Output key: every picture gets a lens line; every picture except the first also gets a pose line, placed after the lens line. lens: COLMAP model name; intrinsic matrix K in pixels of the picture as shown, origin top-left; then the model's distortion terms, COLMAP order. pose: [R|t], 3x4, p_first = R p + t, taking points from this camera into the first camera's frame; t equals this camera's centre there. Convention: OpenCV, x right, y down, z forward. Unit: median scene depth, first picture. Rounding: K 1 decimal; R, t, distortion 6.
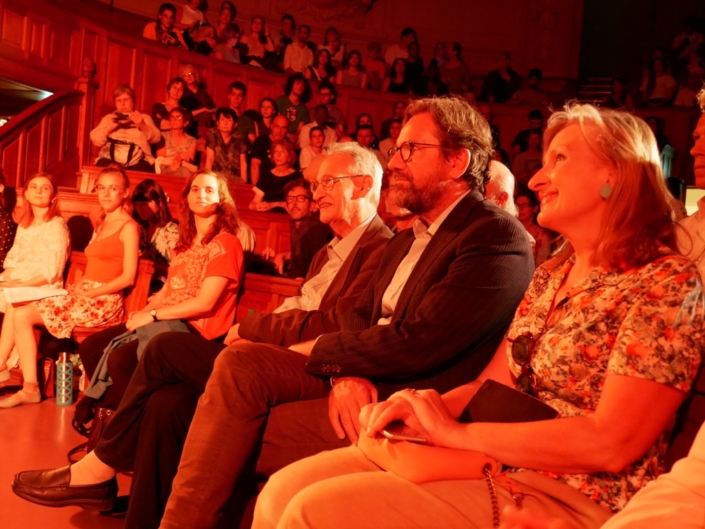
lens RADIAL K [[805.0, 0, 352.5], [0, 805.0, 264.5], [0, 0, 1]] dist [0.017093, 0.025876]
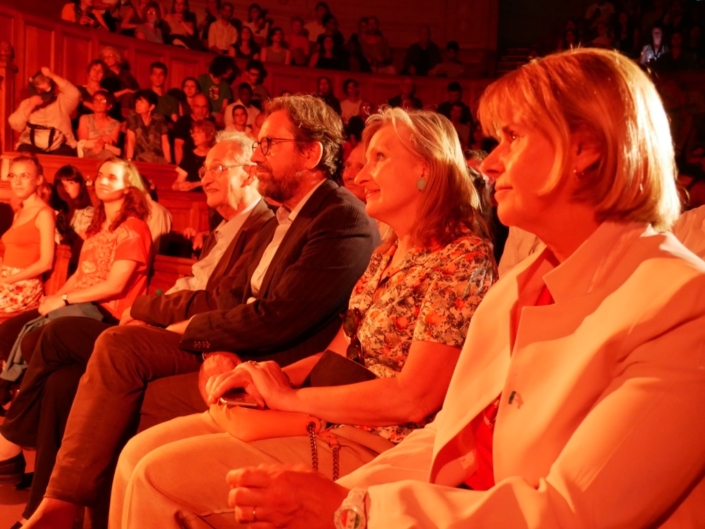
lens RADIAL K [[792.0, 0, 352.5], [0, 792.0, 264.5], [0, 0, 1]] dist [0.010117, 0.027255]
pose [[0.996776, -0.040255, 0.069400, 0.079018], [0.037619, 0.998536, 0.038872, -0.011756], [-0.070863, -0.036136, 0.996831, -0.072734]]
